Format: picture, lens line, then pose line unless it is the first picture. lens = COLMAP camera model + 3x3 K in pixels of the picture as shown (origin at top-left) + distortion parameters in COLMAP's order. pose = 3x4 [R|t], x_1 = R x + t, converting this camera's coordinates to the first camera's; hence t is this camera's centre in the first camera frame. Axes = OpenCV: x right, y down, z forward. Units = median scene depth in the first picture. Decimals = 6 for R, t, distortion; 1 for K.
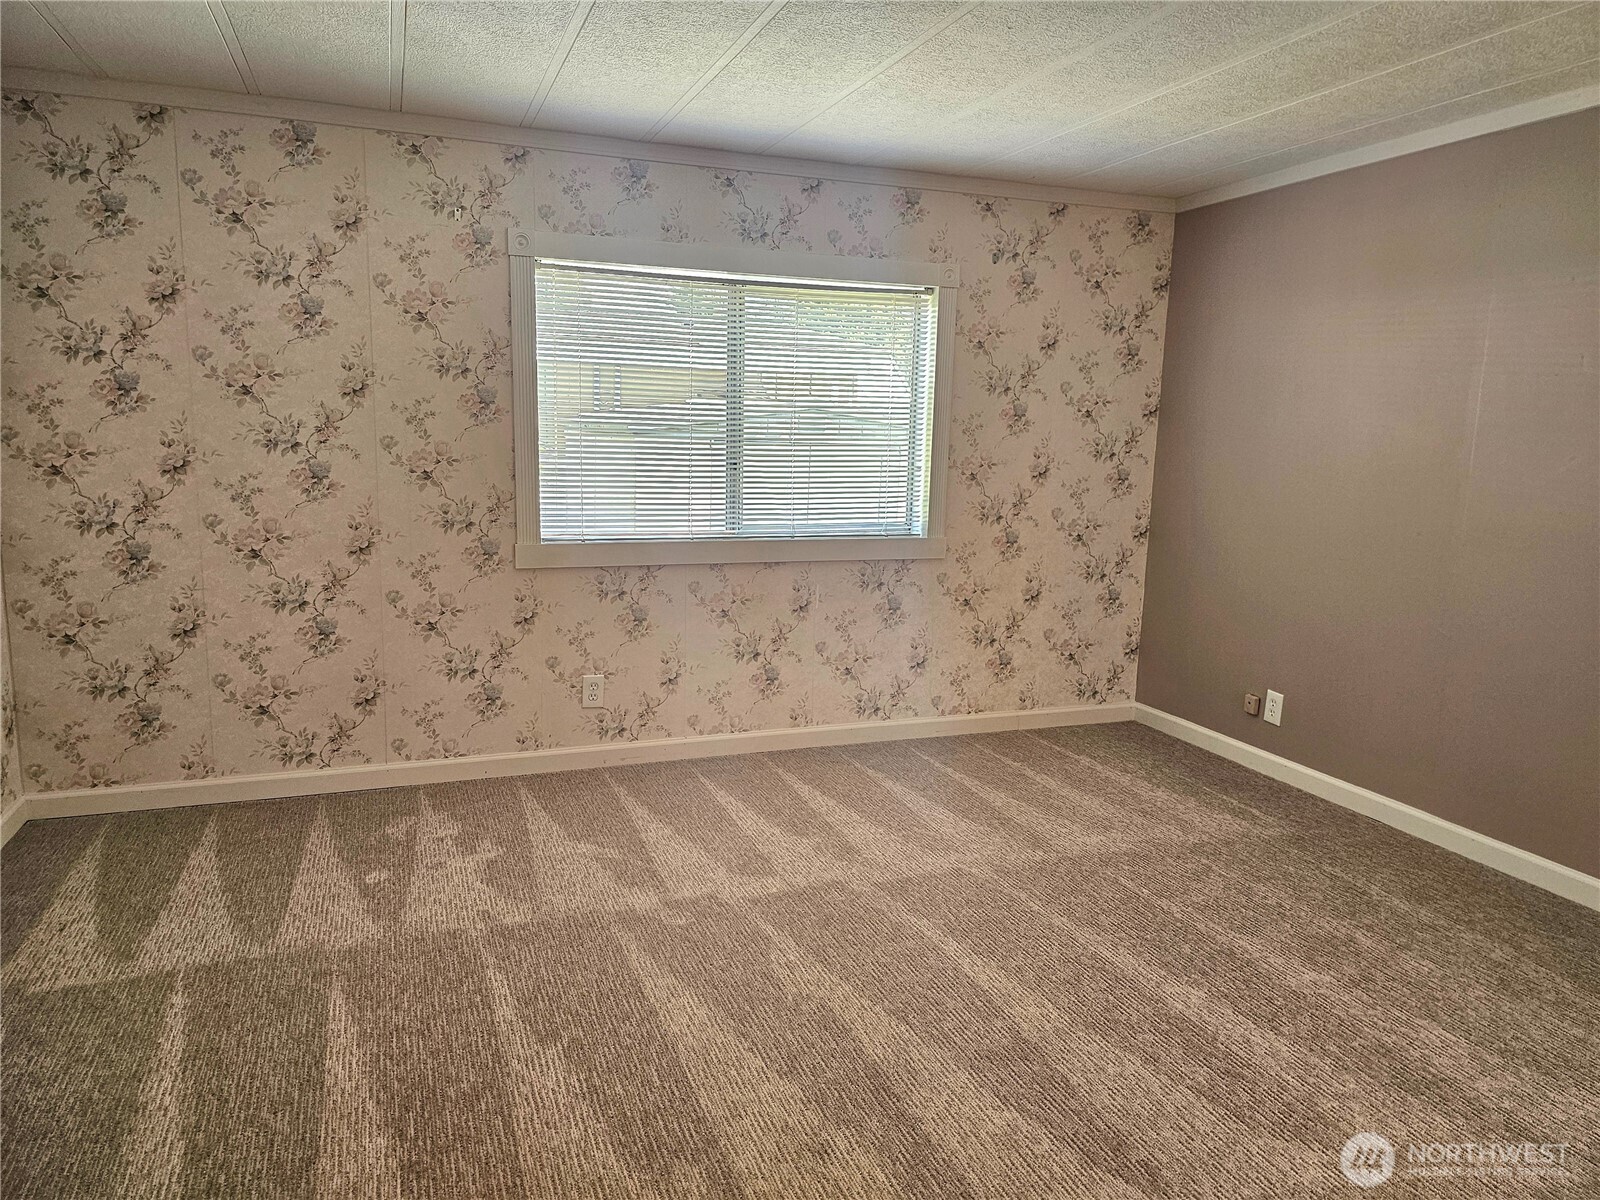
lens RADIAL K [[1070.2, 0, 738.0], [0, 1070.2, 580.1], [0, 0, 1]] dist [0.078229, -0.079377]
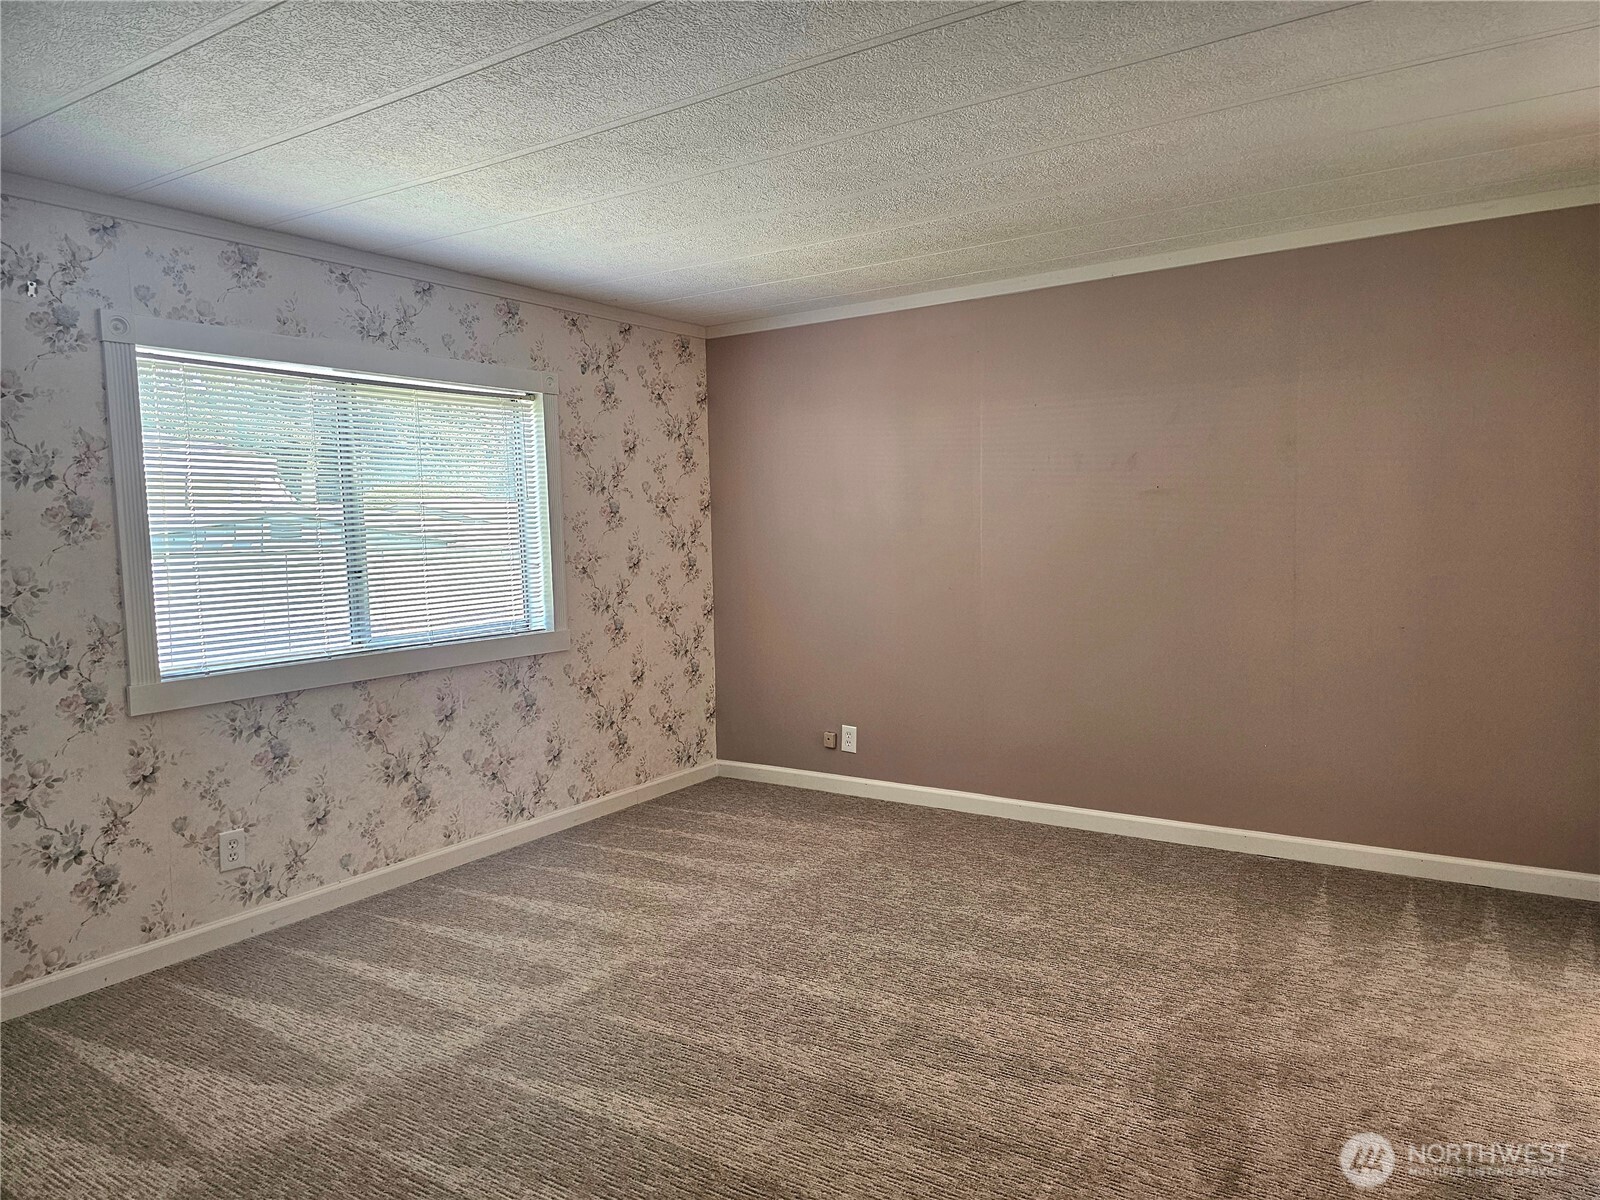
lens RADIAL K [[1070.2, 0, 802.3], [0, 1070.2, 590.2], [0, 0, 1]] dist [0.078229, -0.079377]
pose [[0.807995, -0.077708, 0.584043, -0.253395], [0.125260, 0.991260, -0.041402, -0.007054], [-0.575721, 0.106610, 0.810666, 0.025525]]
